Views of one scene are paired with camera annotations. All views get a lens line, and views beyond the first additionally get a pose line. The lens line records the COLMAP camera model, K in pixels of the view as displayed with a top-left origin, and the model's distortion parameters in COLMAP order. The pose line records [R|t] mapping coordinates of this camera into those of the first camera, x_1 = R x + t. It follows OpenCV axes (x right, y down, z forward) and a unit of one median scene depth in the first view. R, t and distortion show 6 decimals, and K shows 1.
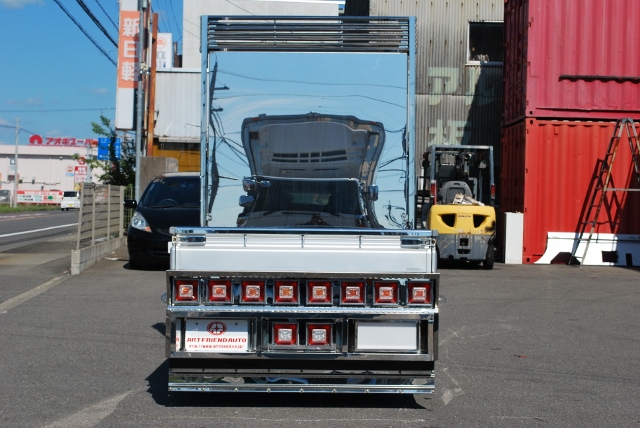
lens RADIAL K [[1160.7, 0, 320.0], [0, 1160.7, 214.0], [0, 0, 1]] dist [0.006334, -0.009177]
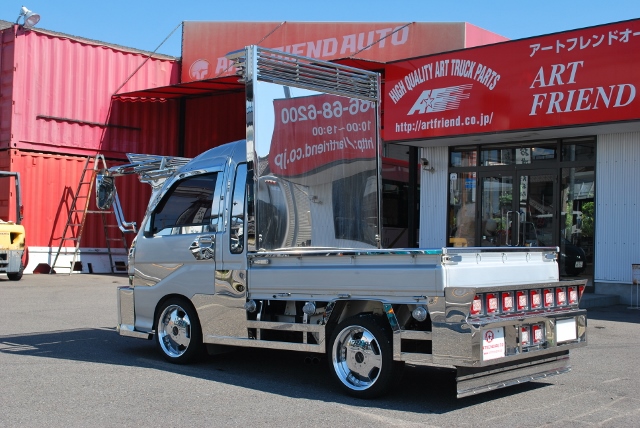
lens RADIAL K [[885.9, 0, 320.0], [0, 885.9, 214.0], [0, 0, 1]] dist [-0.005374, -0.001567]
pose [[0.662594, 0.013367, 0.748859, -0.280487], [-0.000233, 0.999844, -0.017641, -0.001877], [-0.748978, 0.011514, 0.662494, 0.182241]]
